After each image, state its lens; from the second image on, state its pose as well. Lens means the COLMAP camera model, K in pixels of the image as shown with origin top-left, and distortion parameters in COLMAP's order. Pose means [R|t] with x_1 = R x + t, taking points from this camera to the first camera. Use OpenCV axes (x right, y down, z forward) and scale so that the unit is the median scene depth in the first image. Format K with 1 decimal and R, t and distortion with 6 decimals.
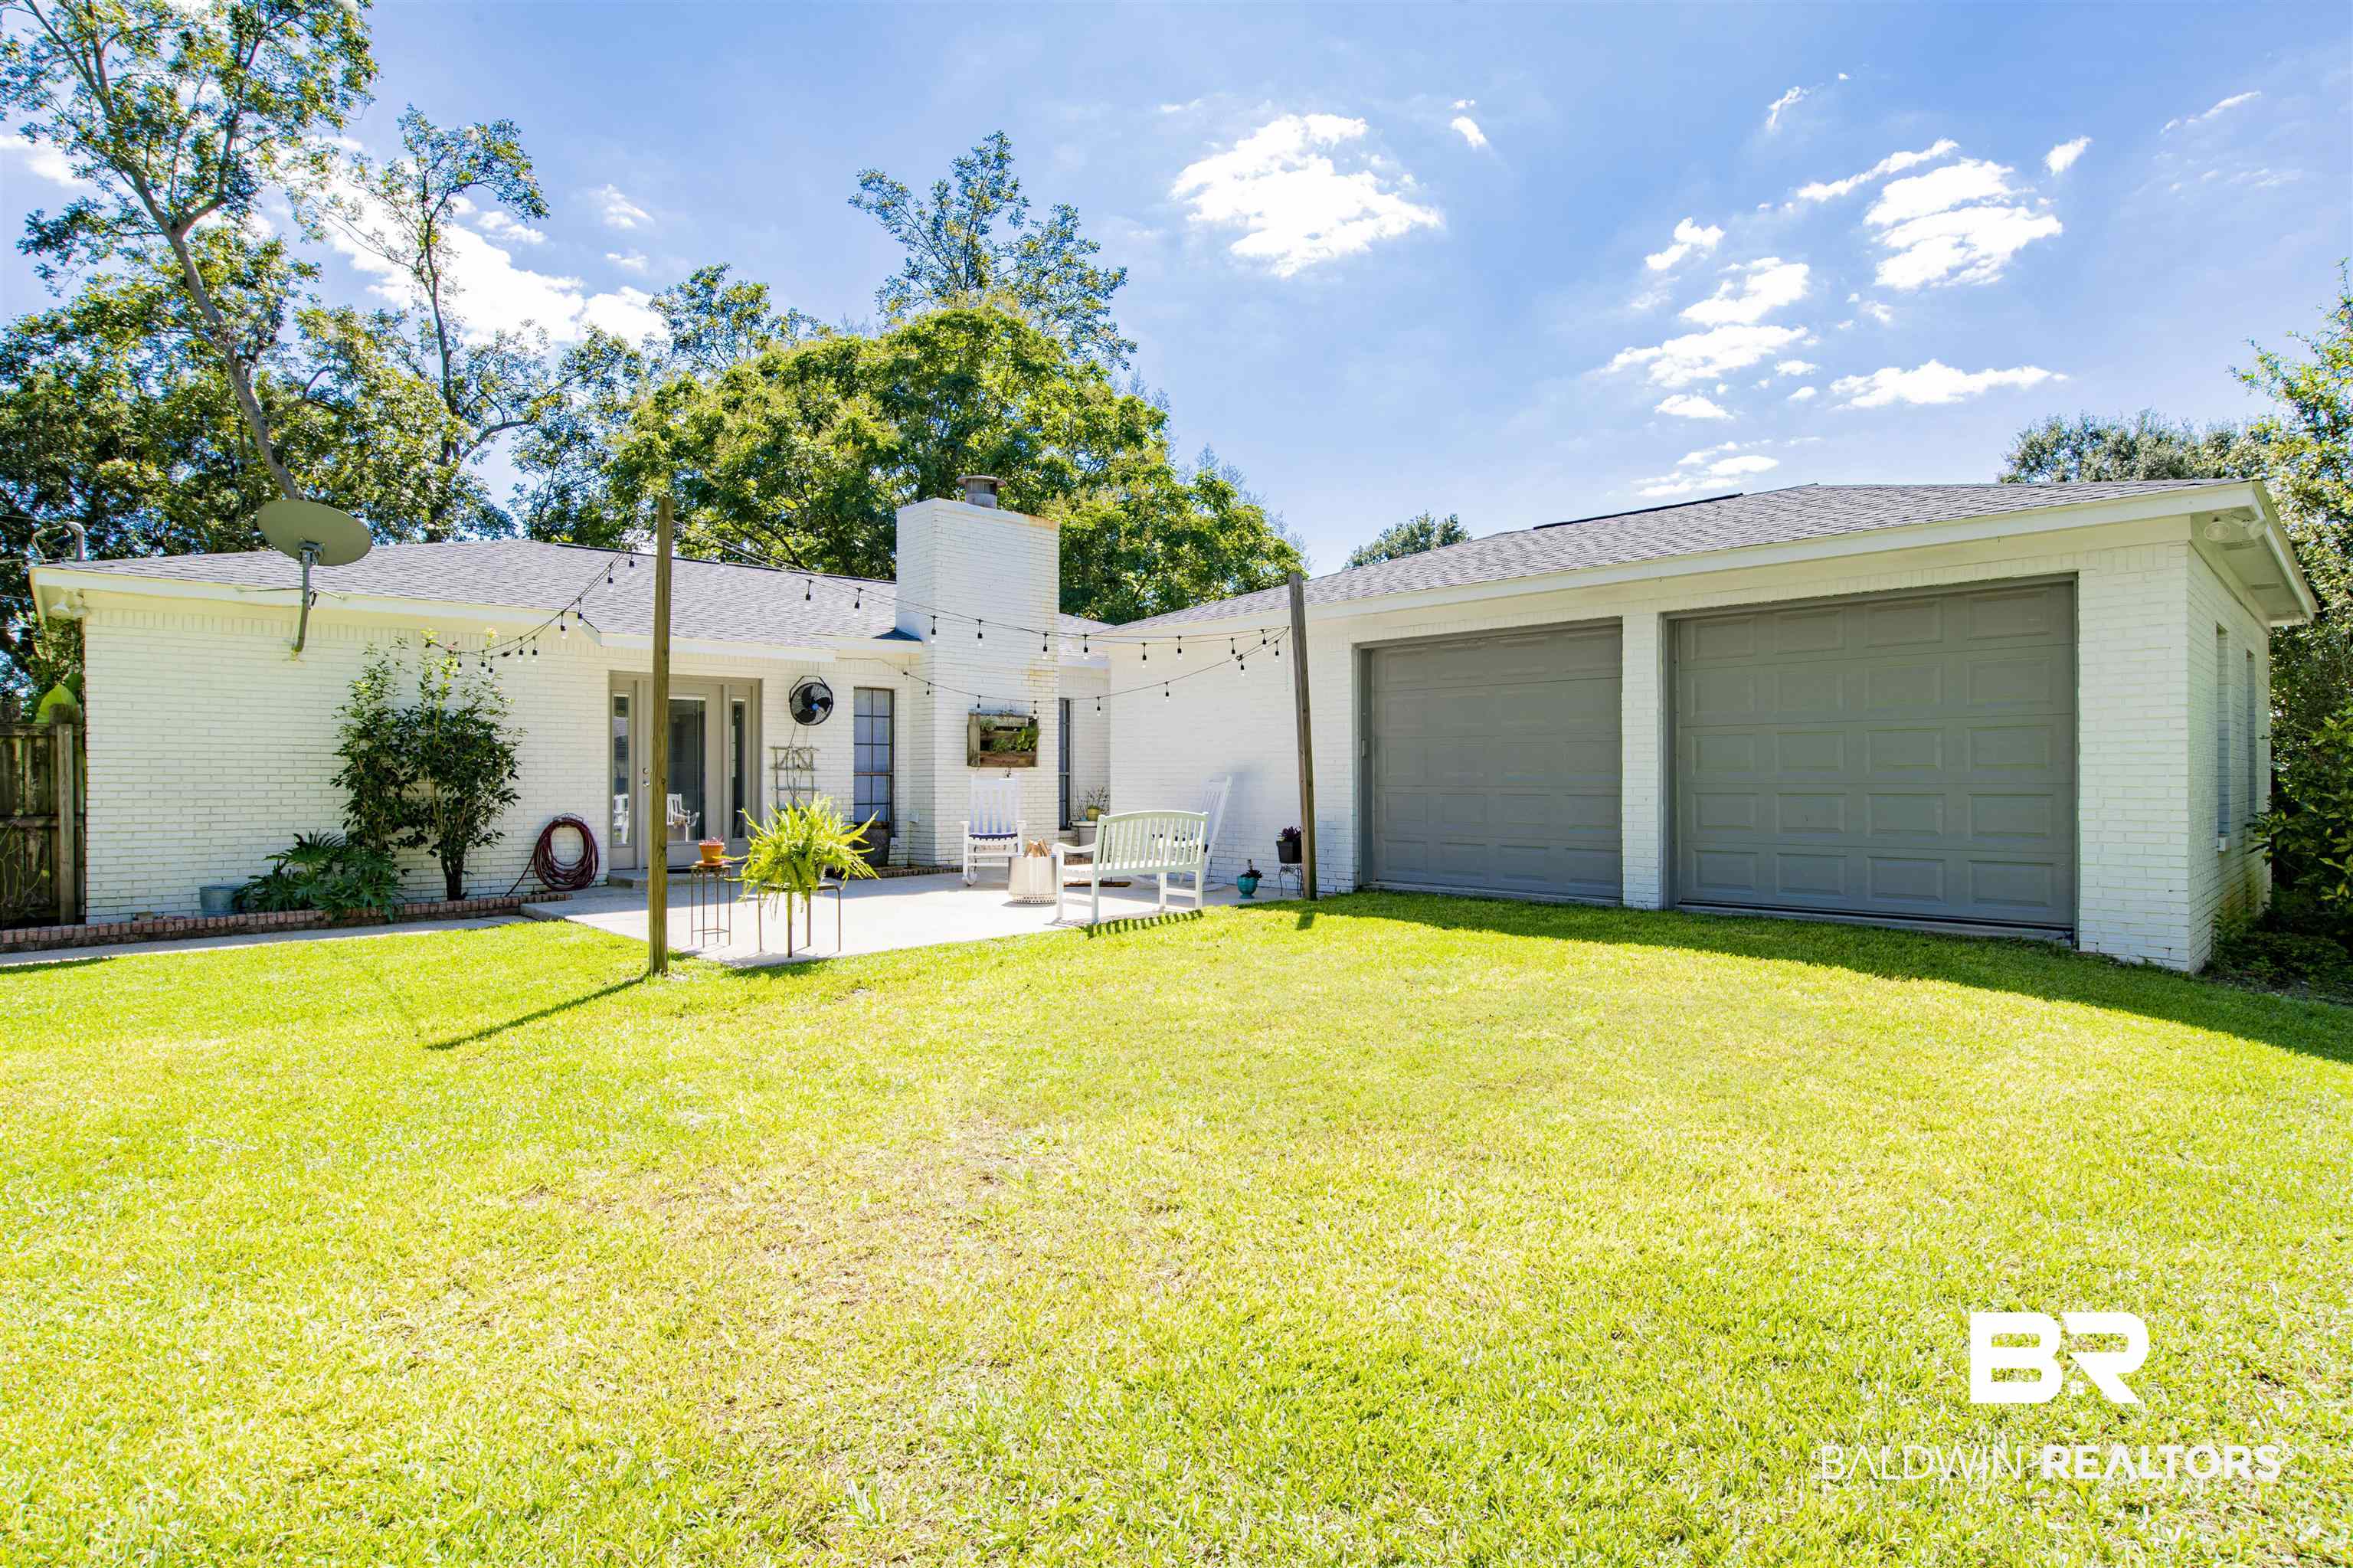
lens RADIAL K [[1206.6, 0, 1185.5], [0, 1206.6, 755.1], [0, 0, 1]] dist [-0.055908, 0.019136]
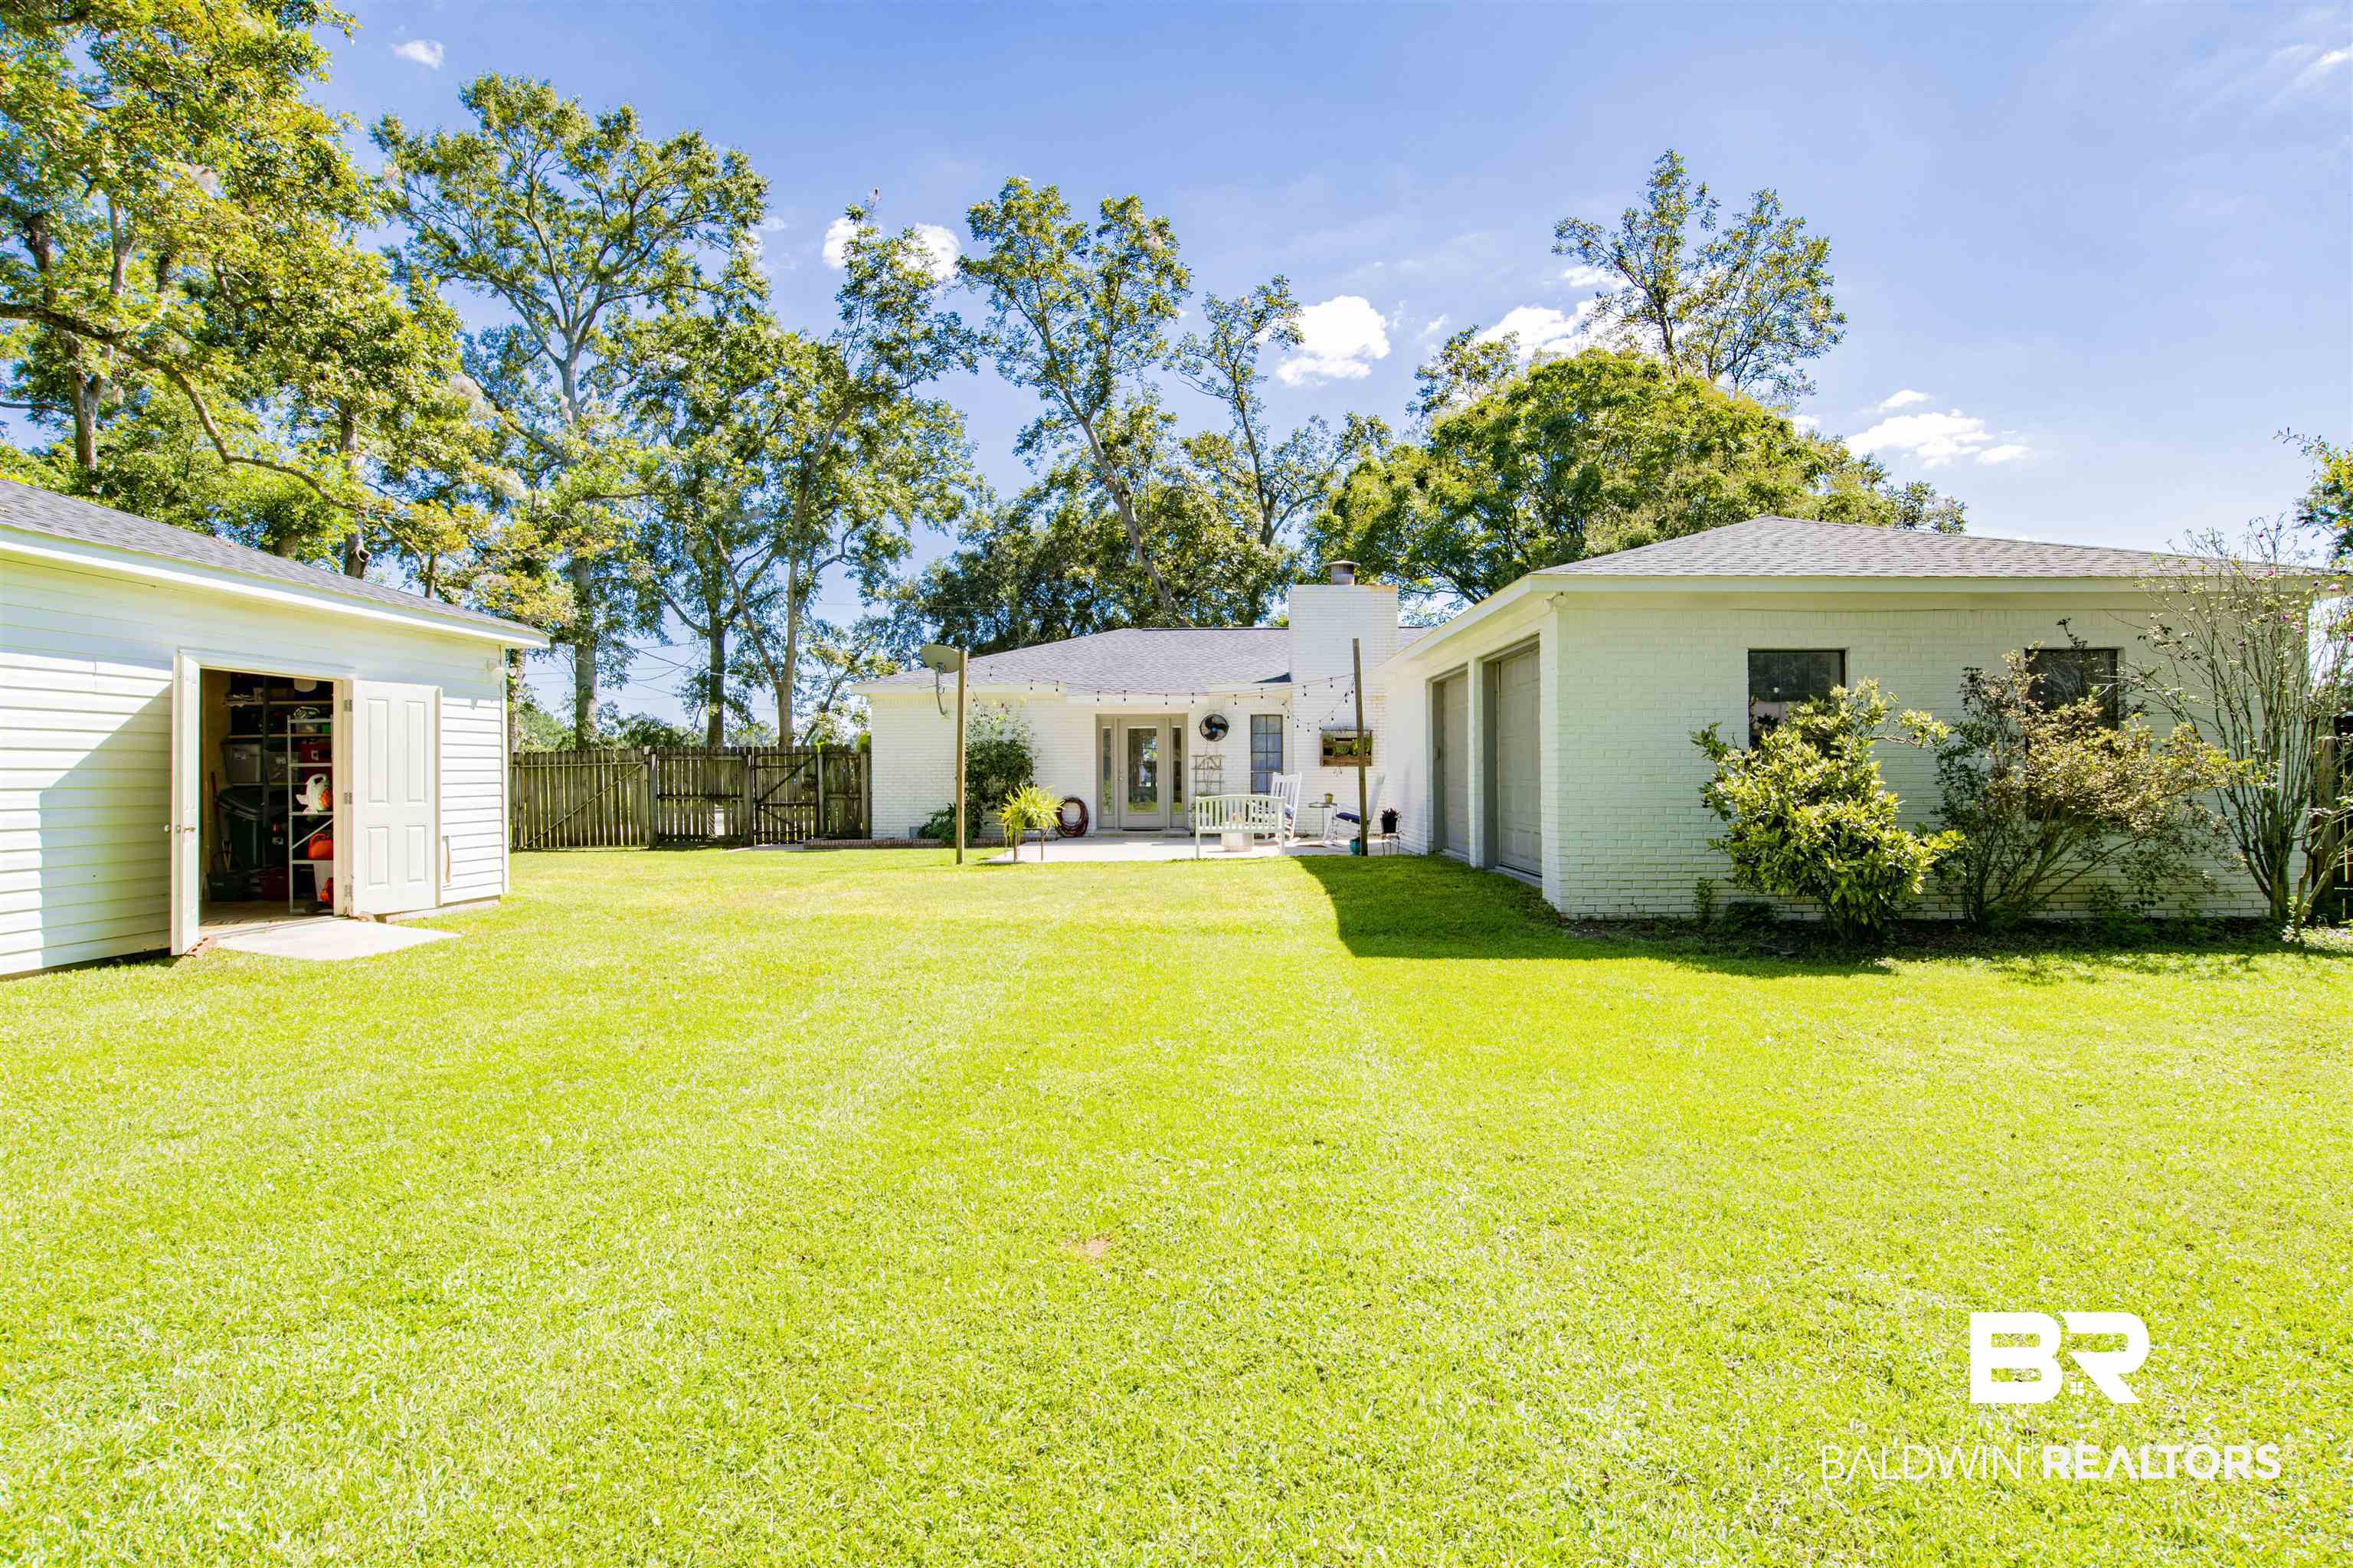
lens RADIAL K [[1241.8, 0, 1194.8], [0, 1241.8, 760.6], [0, 0, 1]] dist [-0.052055, 0.017518]
pose [[0.715189, -0.005248, -0.698912, 0.403760], [0.016466, 0.999821, 0.009342, -0.007708], [0.698737, -0.018190, 0.715147, -0.092883]]
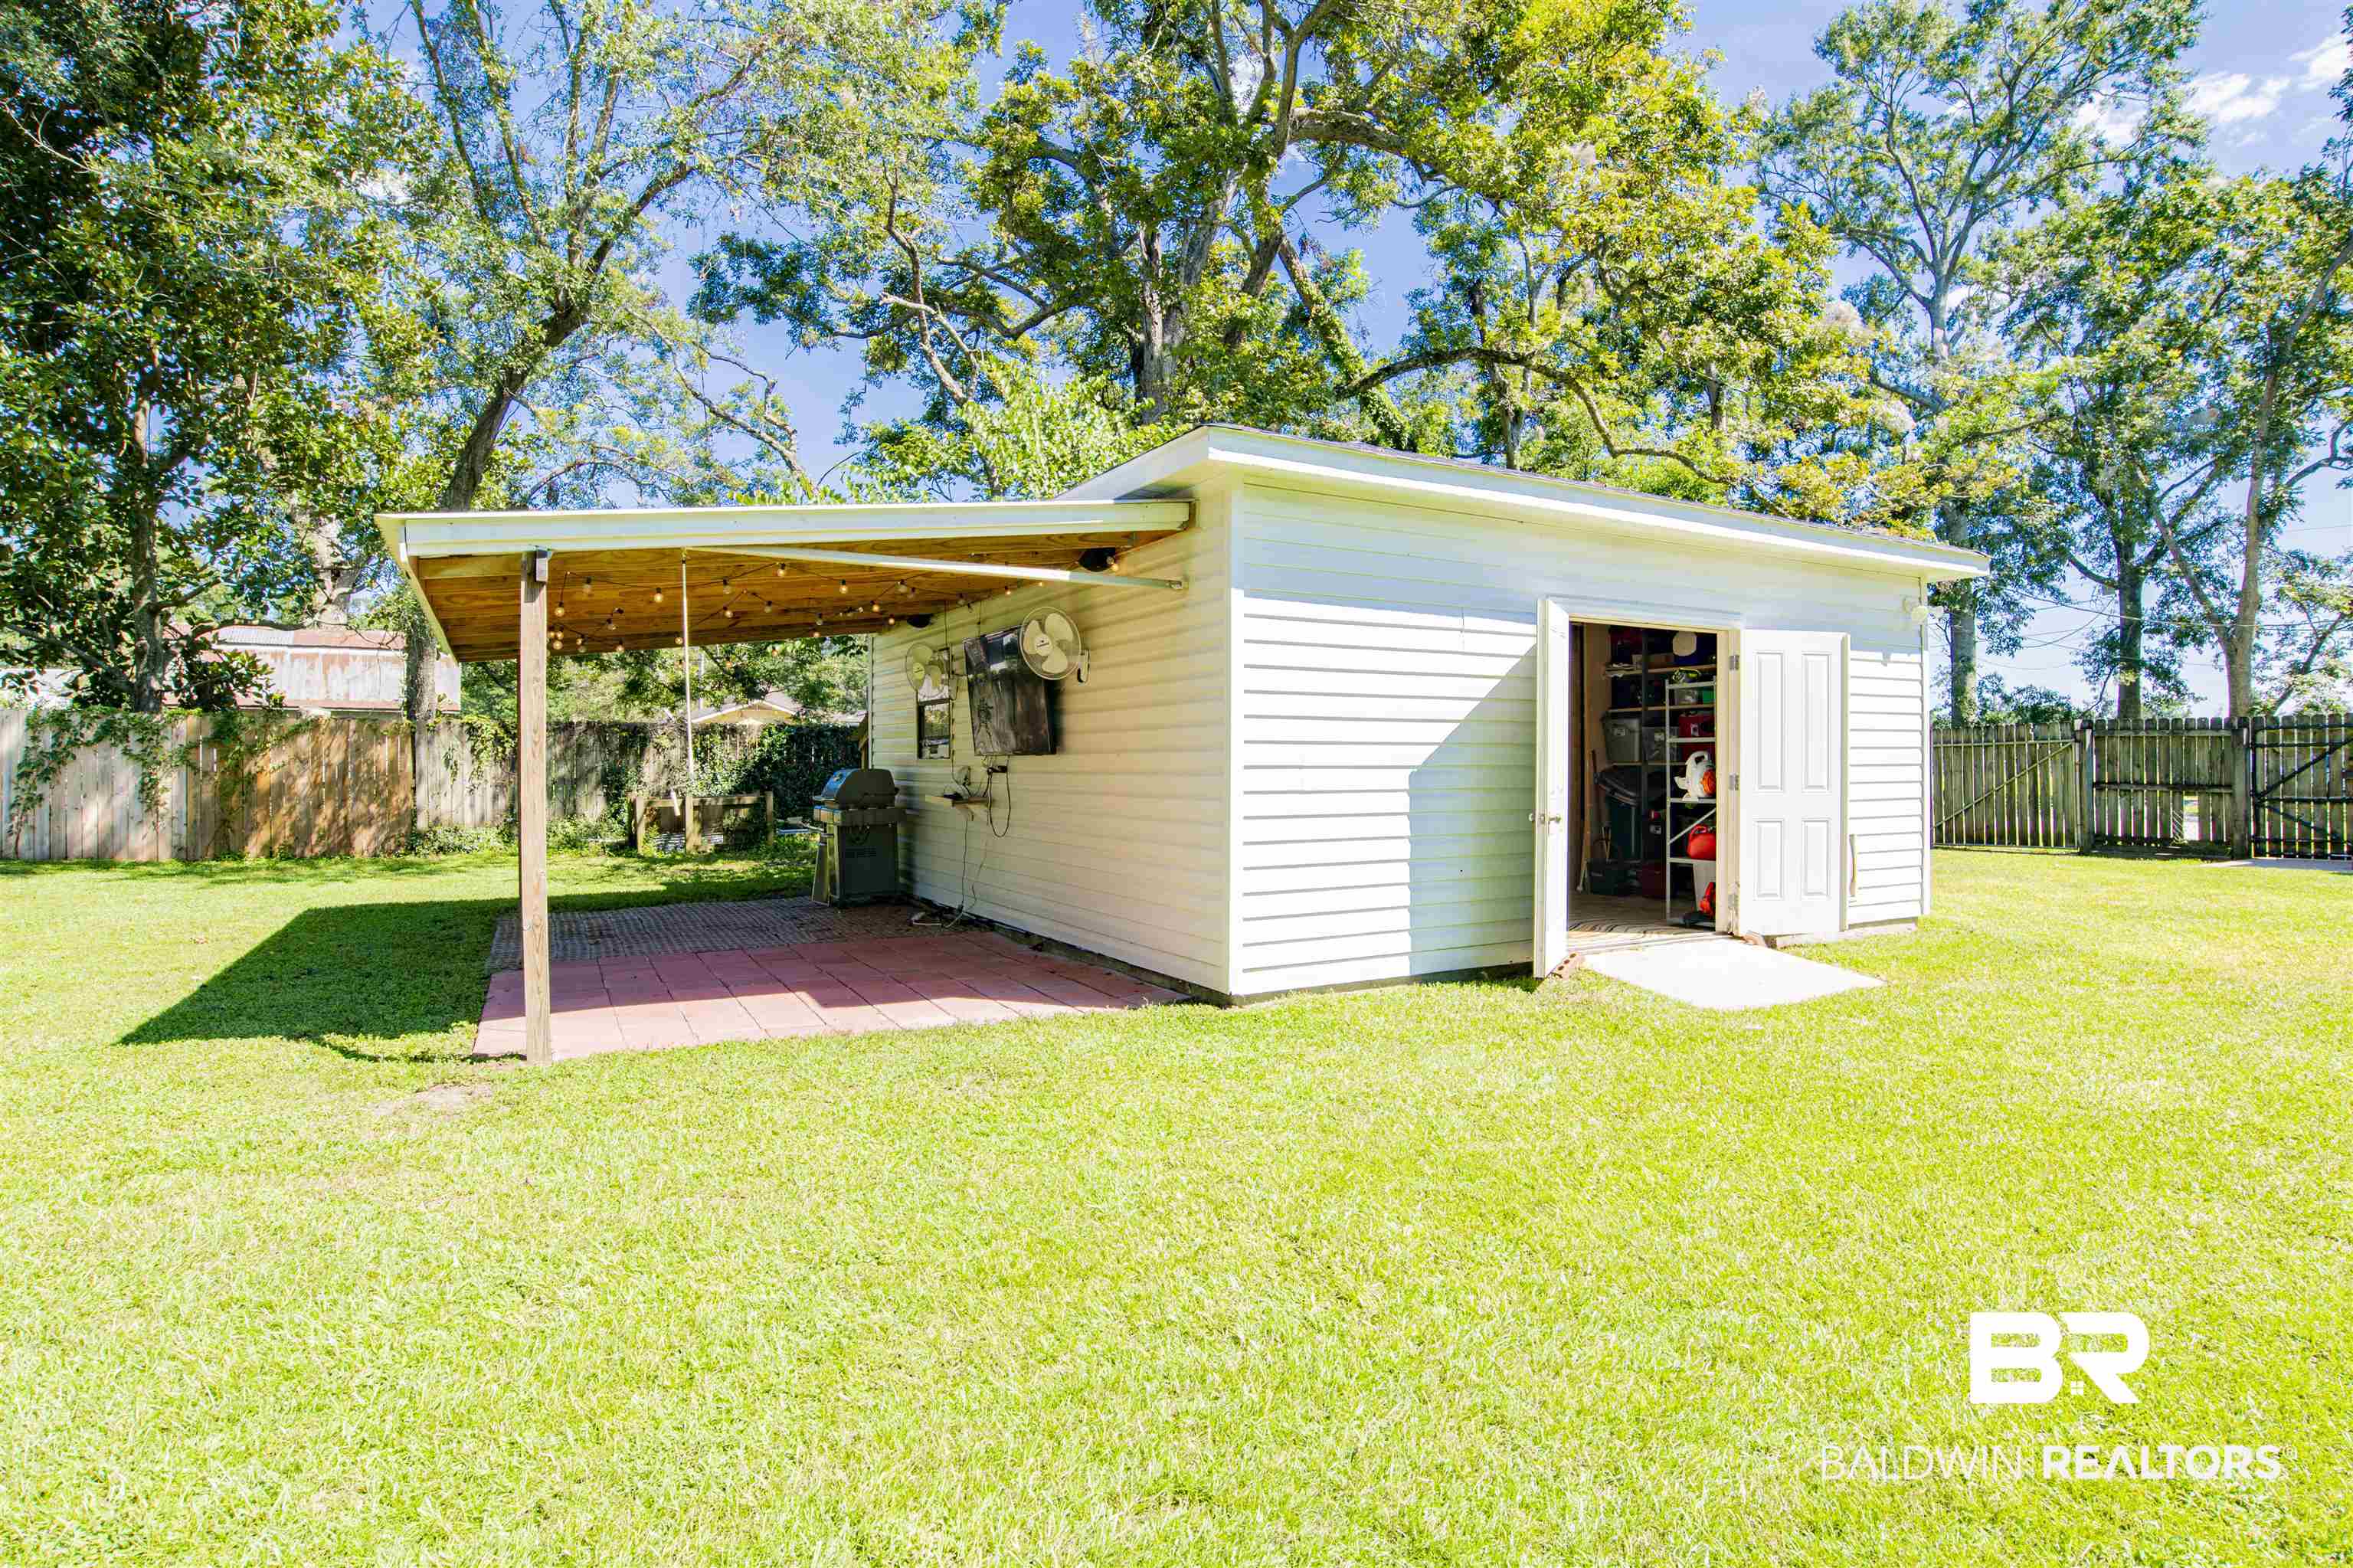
lens RADIAL K [[1206.6, 0, 1177.6], [0, 1206.6, 763.3], [0, 0, 1]] dist [-0.055908, 0.019136]
pose [[-0.233591, 0.010664, -0.972276, 0.259179], [0.020264, 0.999776, 0.006097, -0.005992], [0.972124, -0.018278, -0.233755, -0.069353]]
